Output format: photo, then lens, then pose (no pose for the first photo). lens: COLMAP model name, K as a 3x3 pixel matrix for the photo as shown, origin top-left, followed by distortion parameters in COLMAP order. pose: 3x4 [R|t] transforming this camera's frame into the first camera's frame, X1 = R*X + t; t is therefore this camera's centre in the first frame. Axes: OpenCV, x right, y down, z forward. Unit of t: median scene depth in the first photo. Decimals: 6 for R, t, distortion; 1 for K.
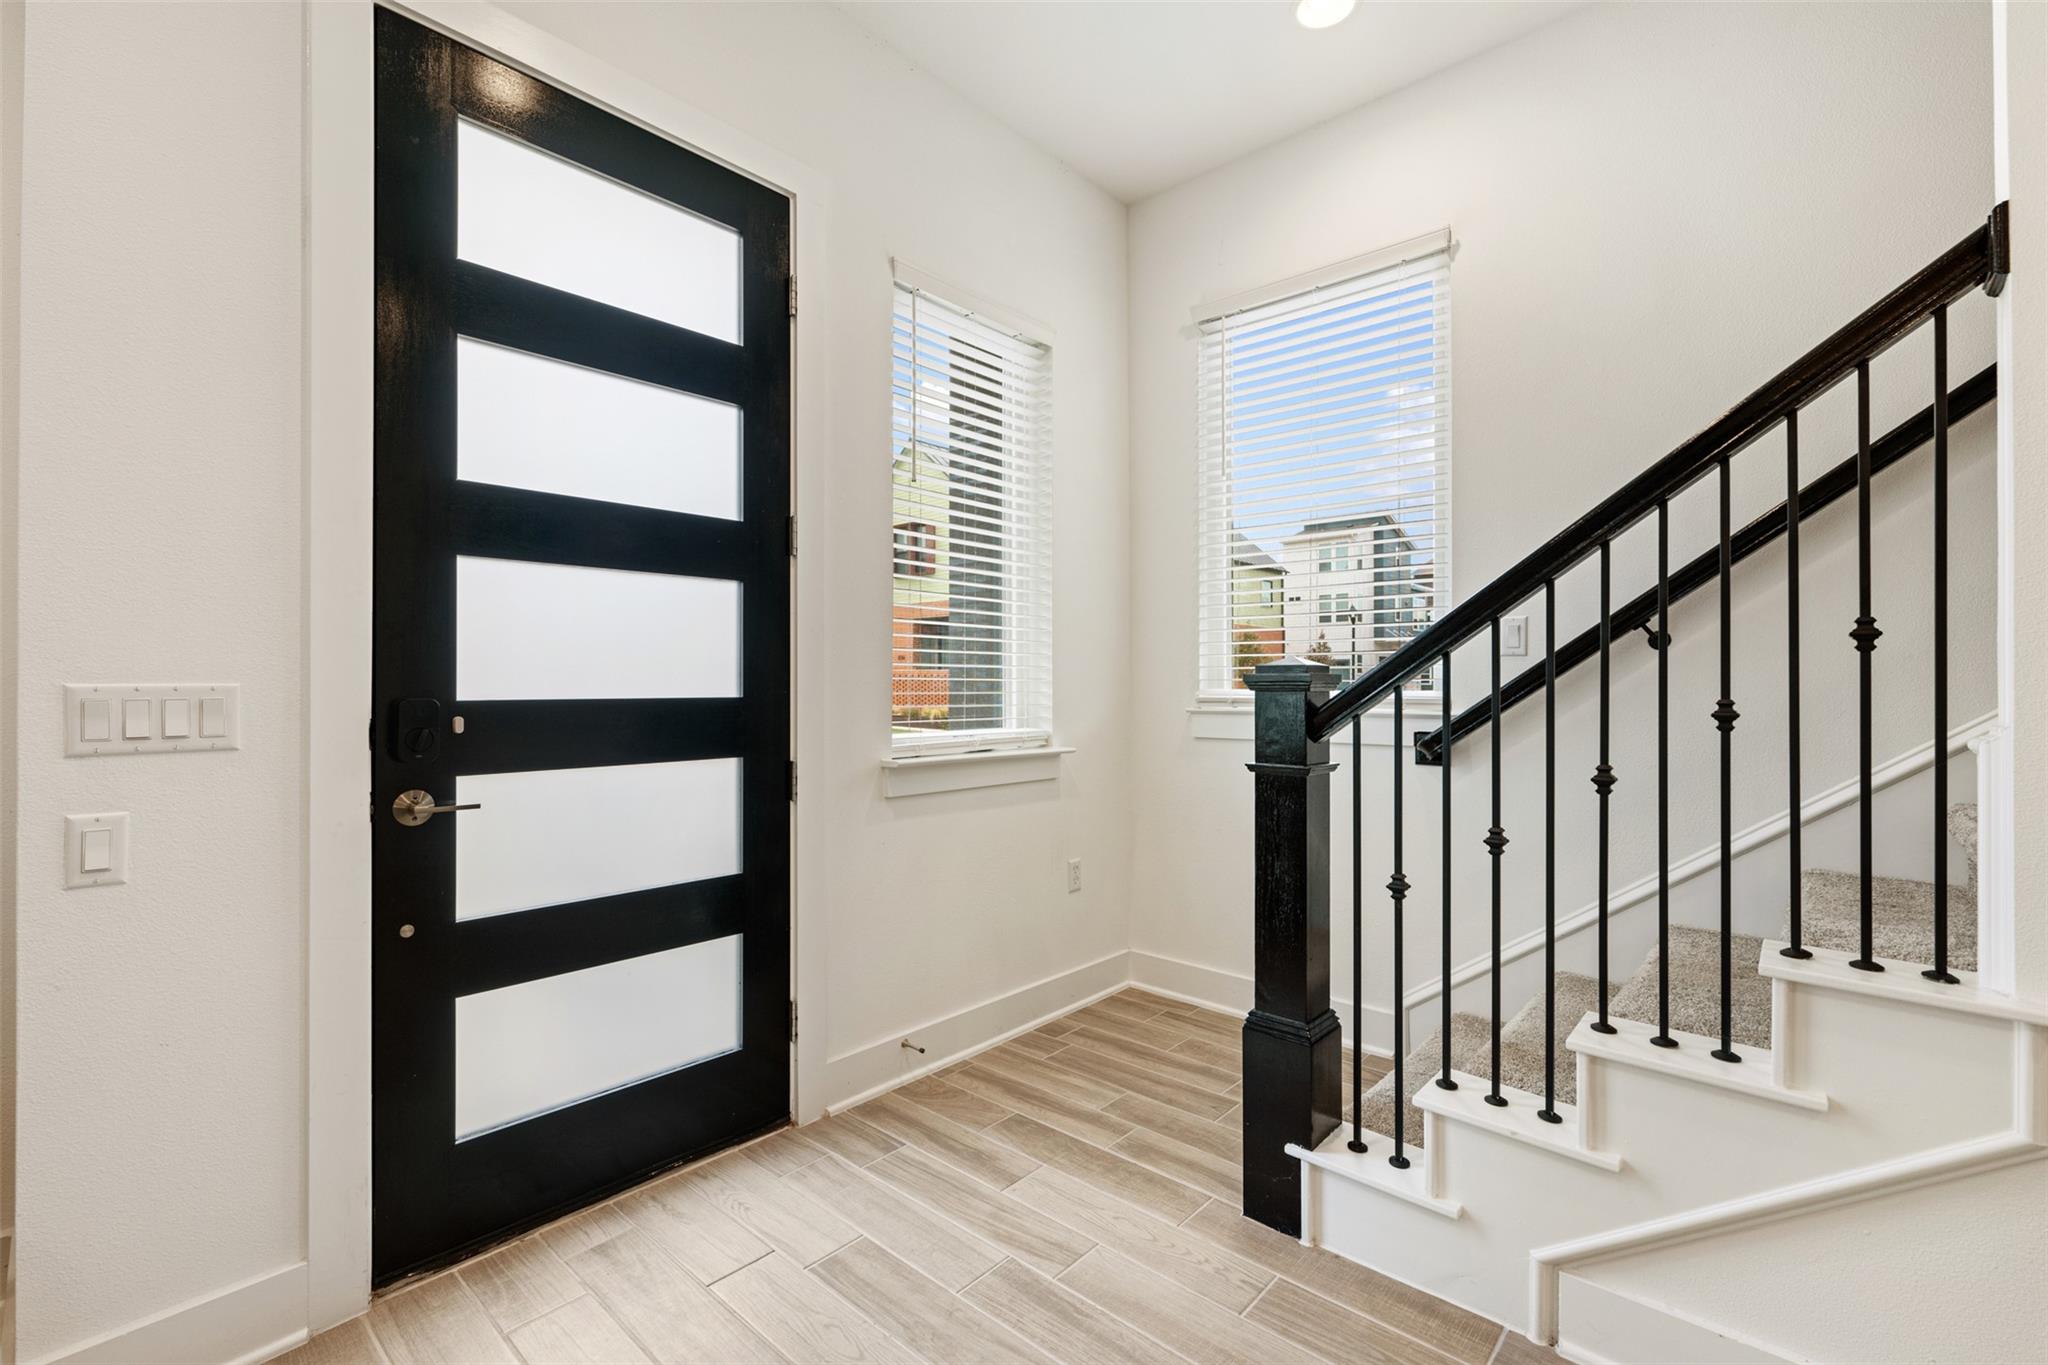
lens RADIAL K [[913.5, 0, 1023.7], [0, 913.5, 679.8], [0, 0, 1]] dist [-0.004361, -0.000108]
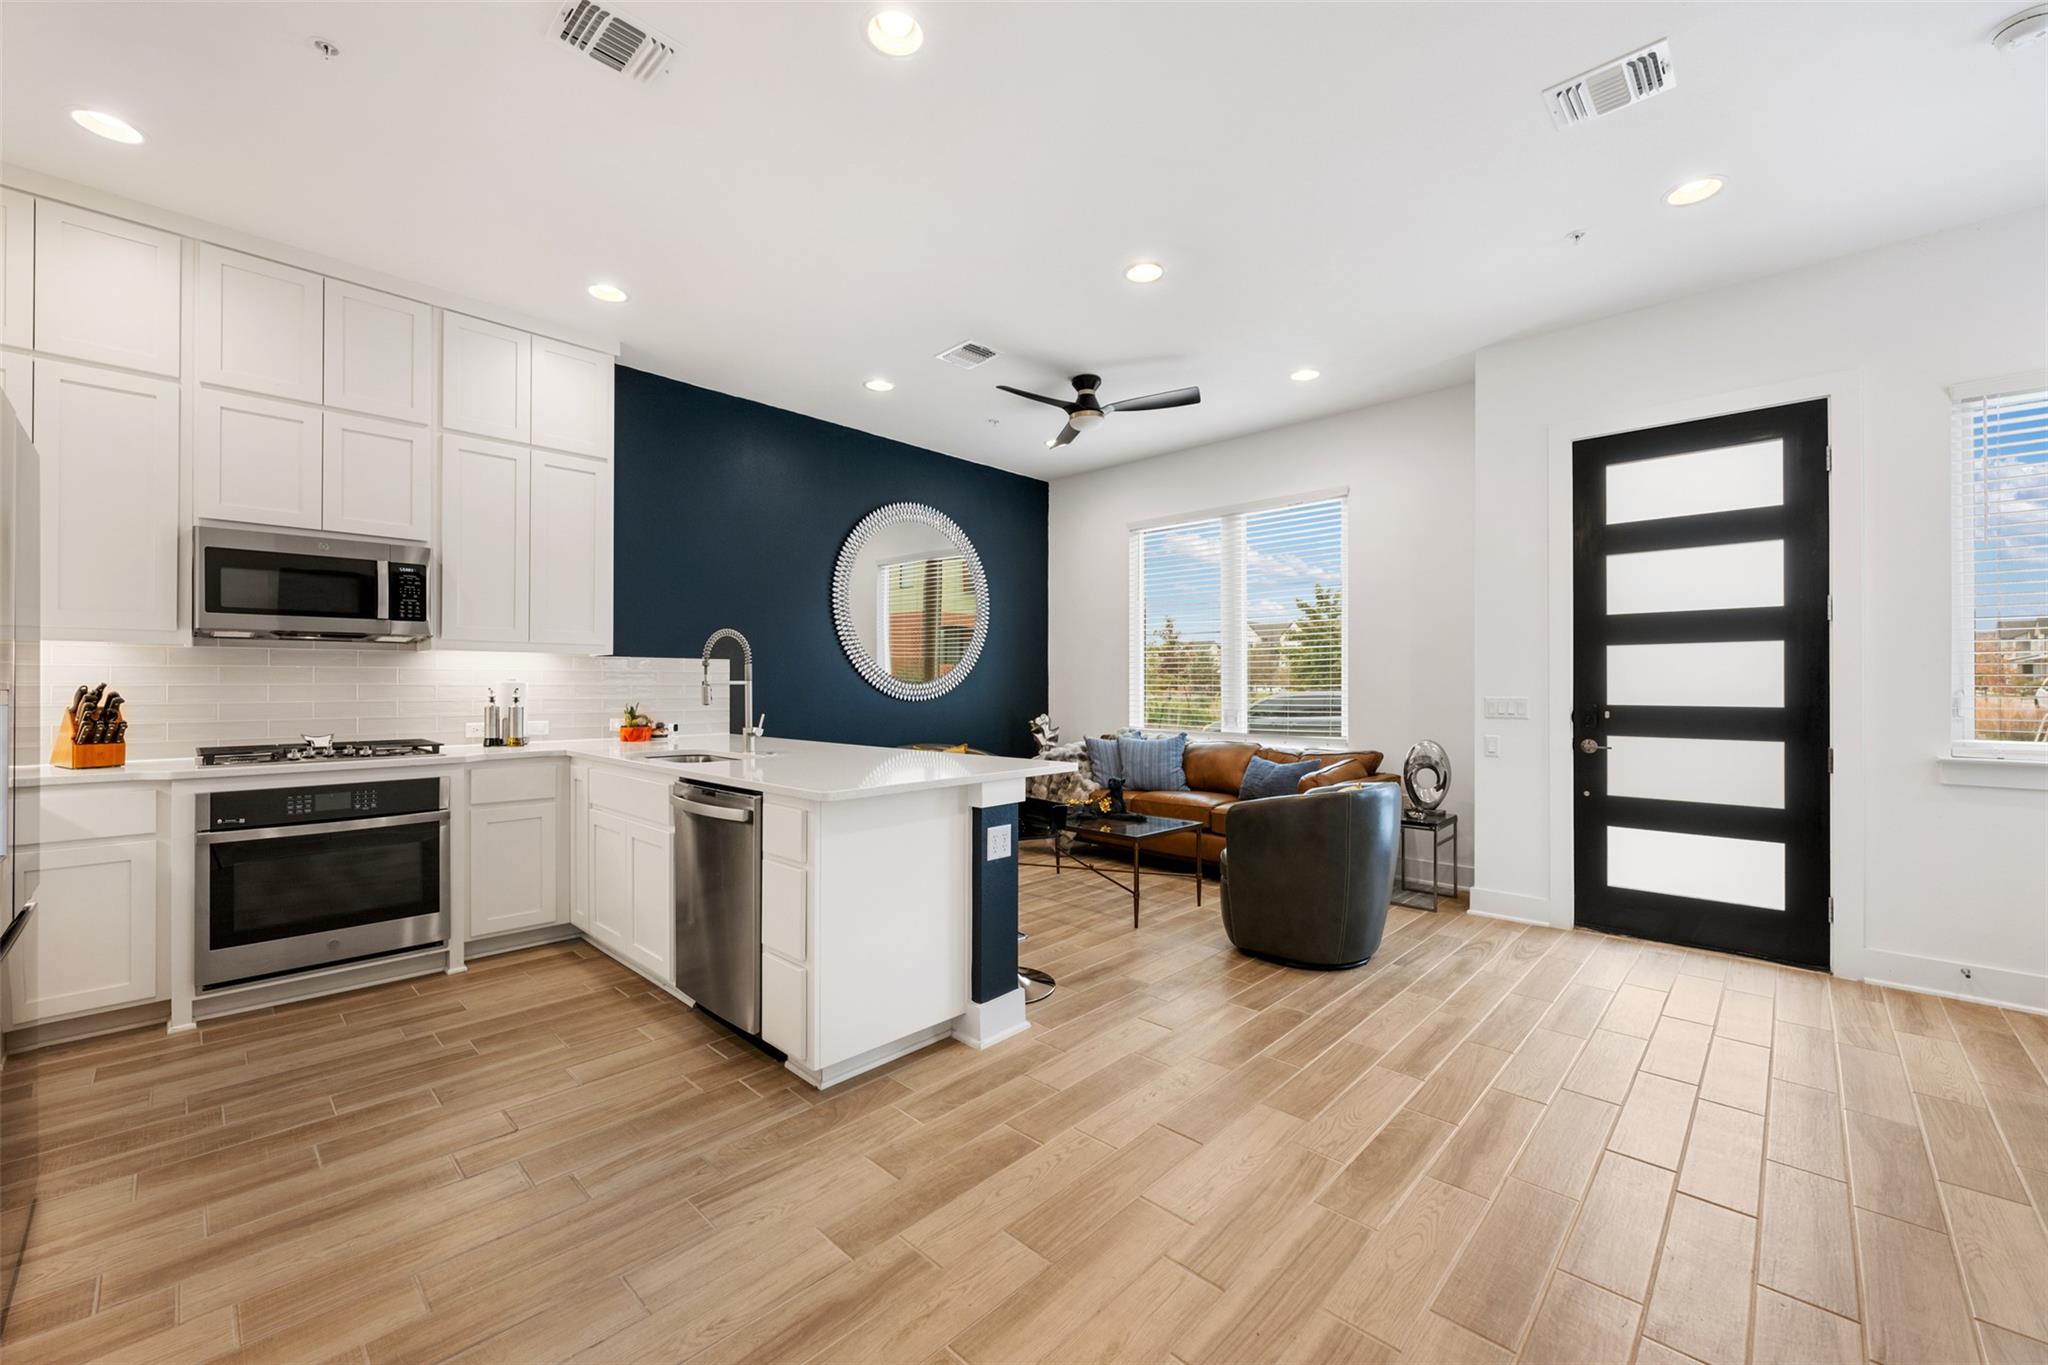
lens RADIAL K [[817.2, 0, 1035.0], [0, 817.2, 679.7], [0, 0, 1]] dist [-0.003036, 0.000420]
pose [[-0.023397, -0.006910, -0.999702, 1.272659], [0.003032, 0.999971, -0.006983, -0.026860], [0.999722, -0.003195, -0.023376, -0.385187]]
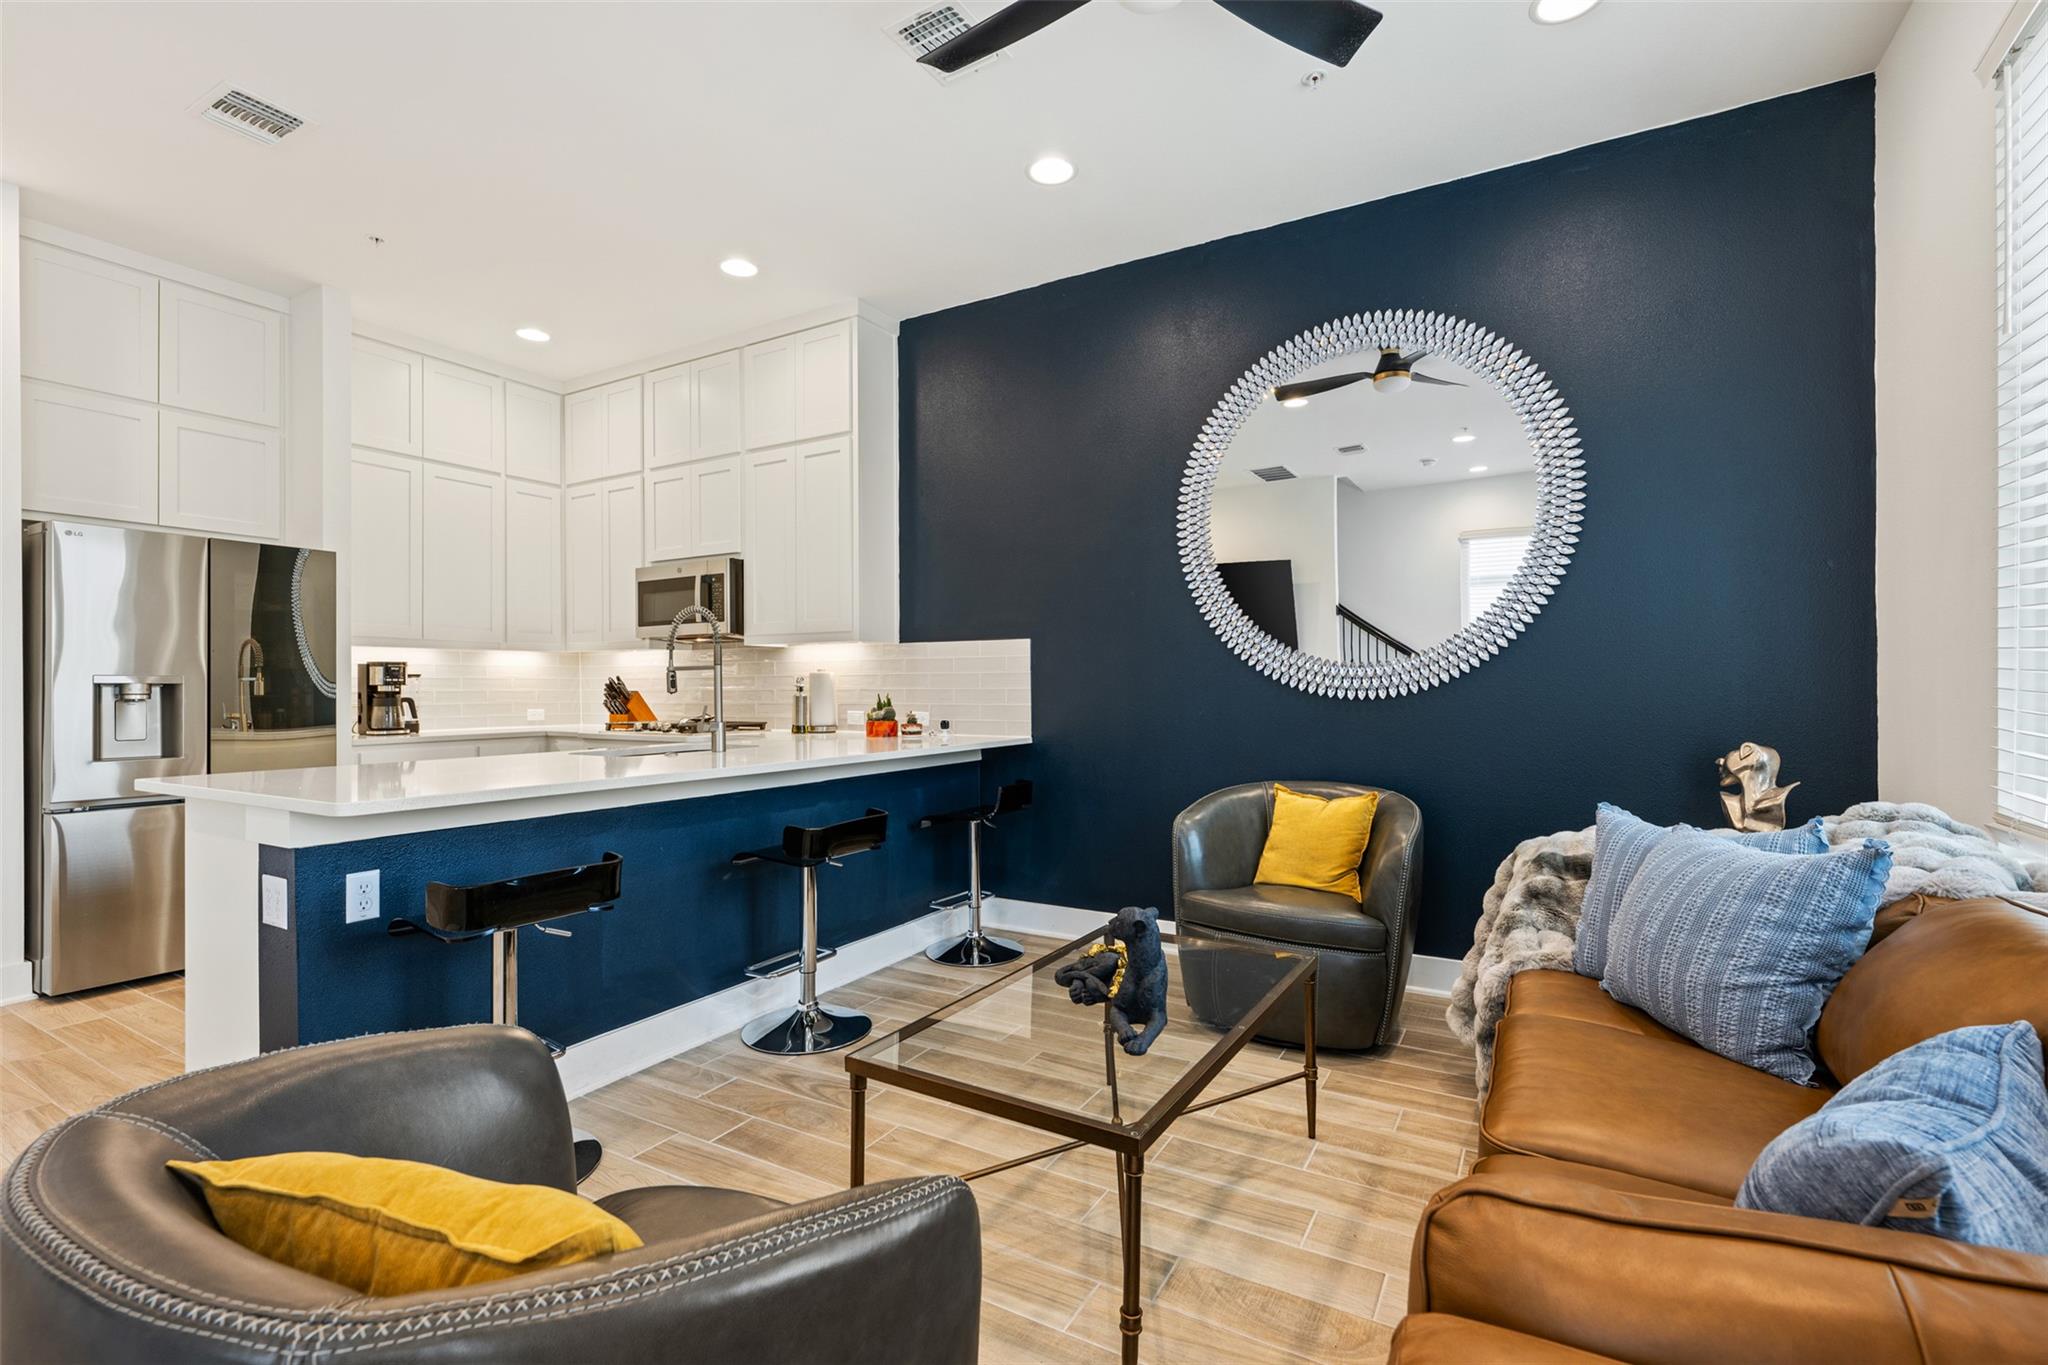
lens RADIAL K [[913.5, 0, 1030.1], [0, 913.5, 697.3], [0, 0, 1]] dist [-0.004361, -0.000108]
pose [[-0.980333, 0.005893, -0.197263, -0.508243], [0.004341, 0.999956, 0.008299, 0.003107], [0.197303, 0.007279, -0.980315, 0.549218]]
